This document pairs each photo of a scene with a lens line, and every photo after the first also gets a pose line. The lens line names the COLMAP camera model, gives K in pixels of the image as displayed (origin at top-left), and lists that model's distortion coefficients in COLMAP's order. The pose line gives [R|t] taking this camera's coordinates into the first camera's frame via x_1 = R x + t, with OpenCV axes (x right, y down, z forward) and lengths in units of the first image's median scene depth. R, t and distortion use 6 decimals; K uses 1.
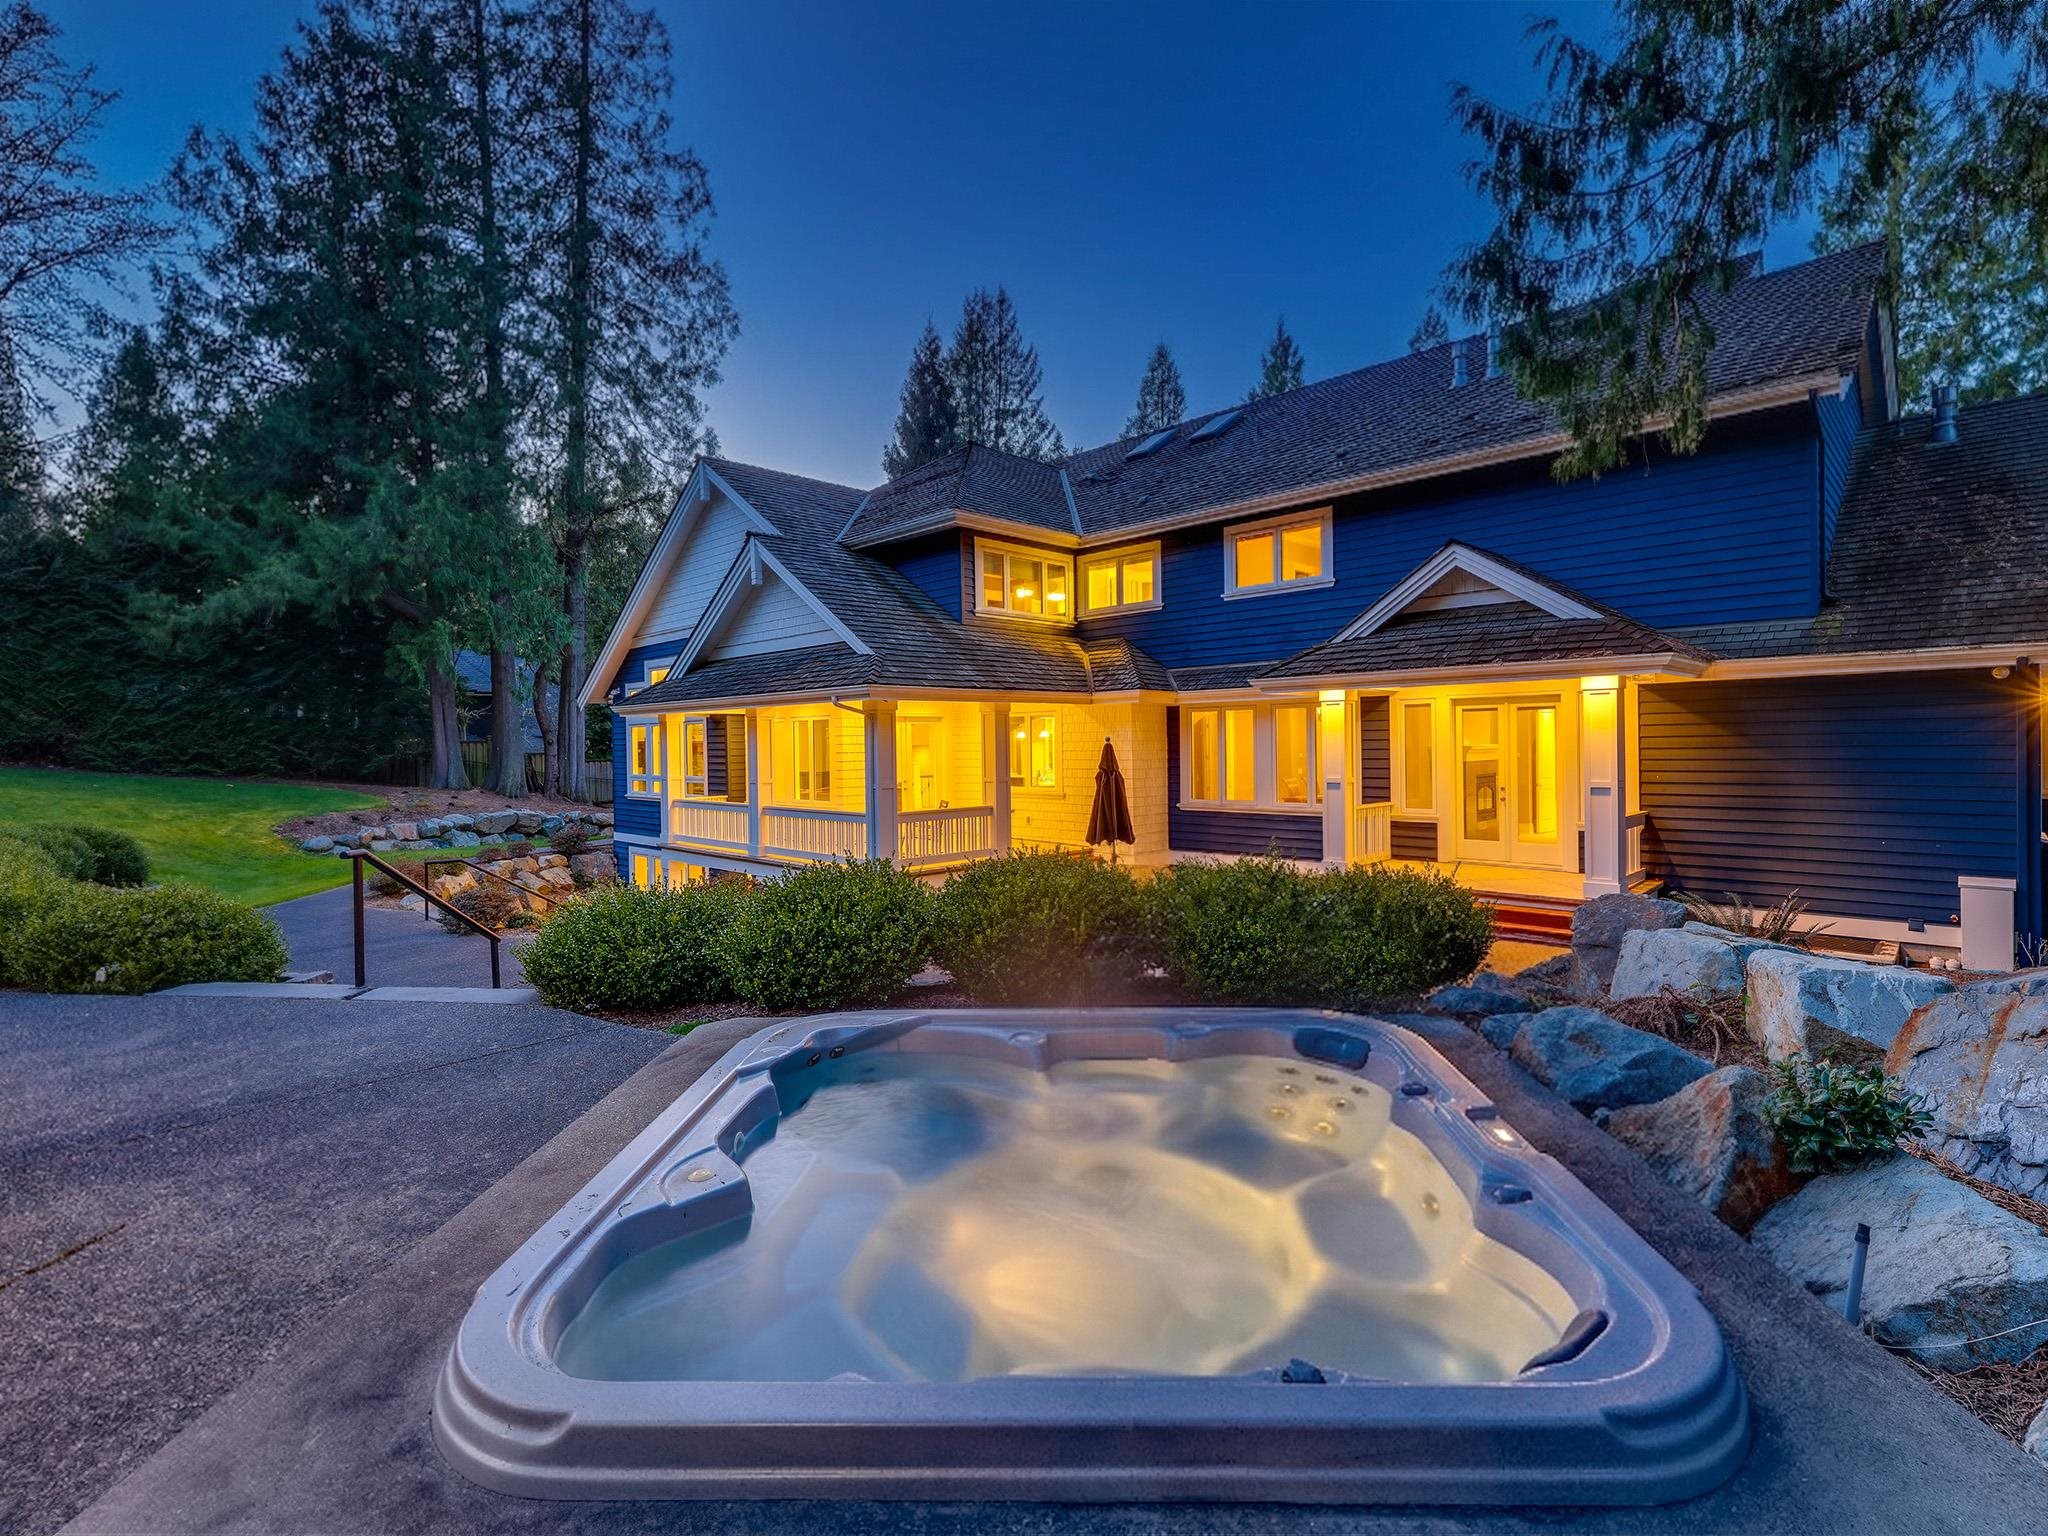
lens RADIAL K [[953.6, 0, 1023.7], [0, 953.6, 754.8], [0, 0, 1]] dist [-0.003124, 0.000005]
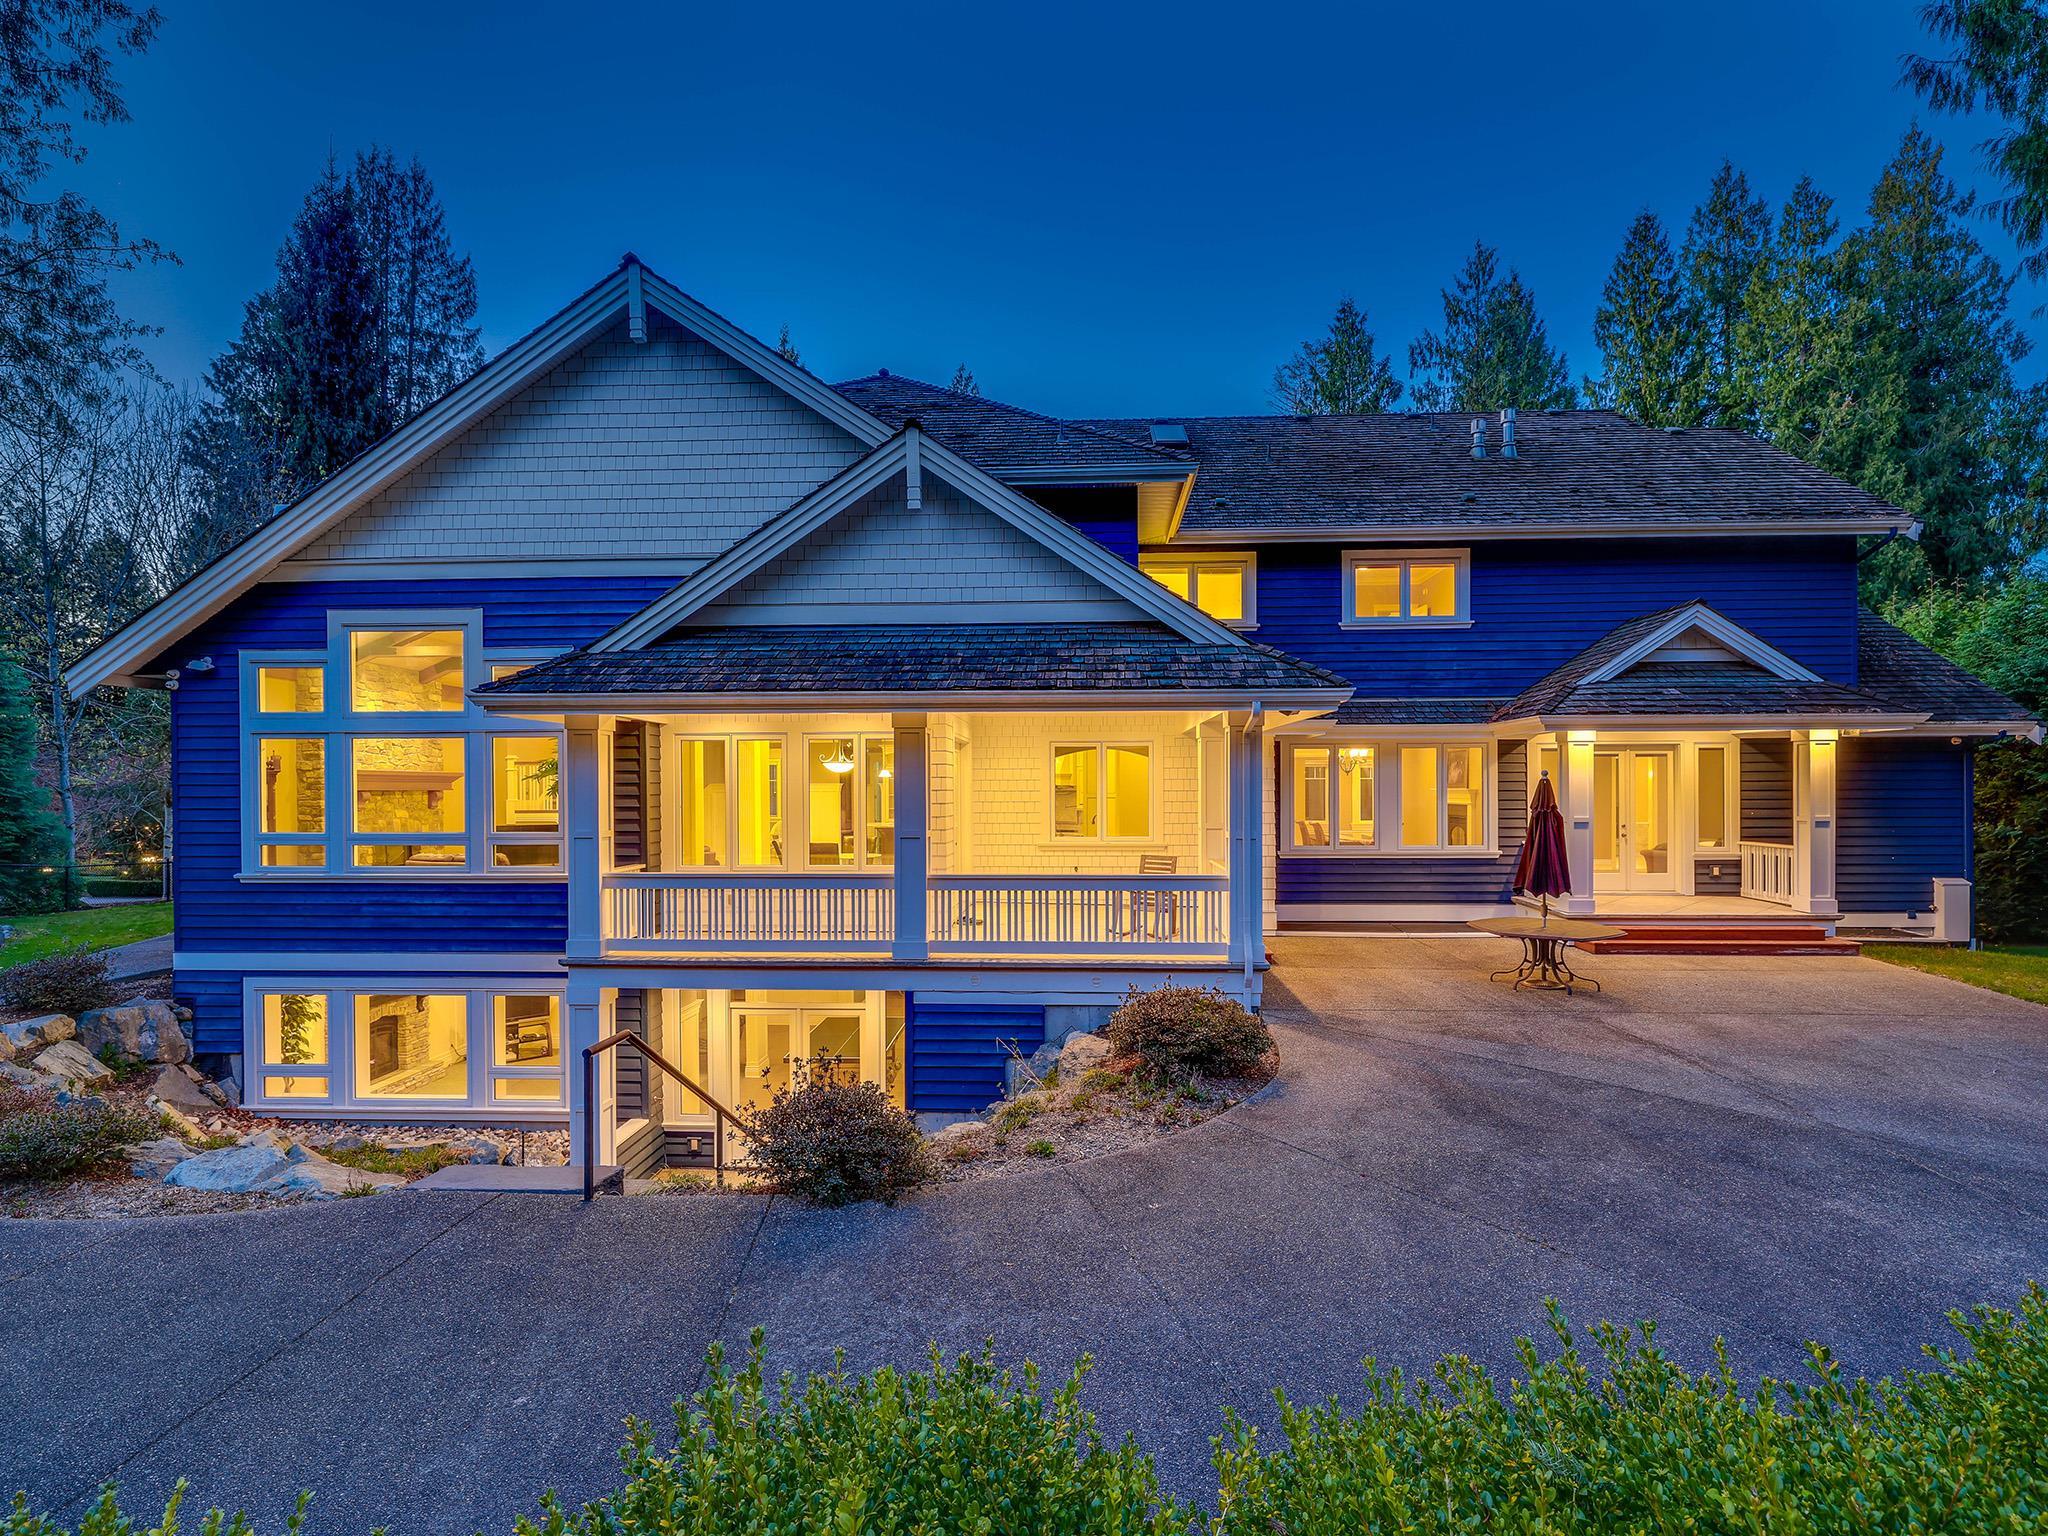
lens RADIAL K [[984.1, 0, 1046.3], [0, 984.1, 792.3], [0, 0, 1]] dist [0.001410, -0.000721]
pose [[0.741491, 0.009326, 0.670898, -0.702278], [0.000229, 0.999900, -0.014152, 0.010901], [-0.670963, 0.010648, 0.741415, 0.532700]]
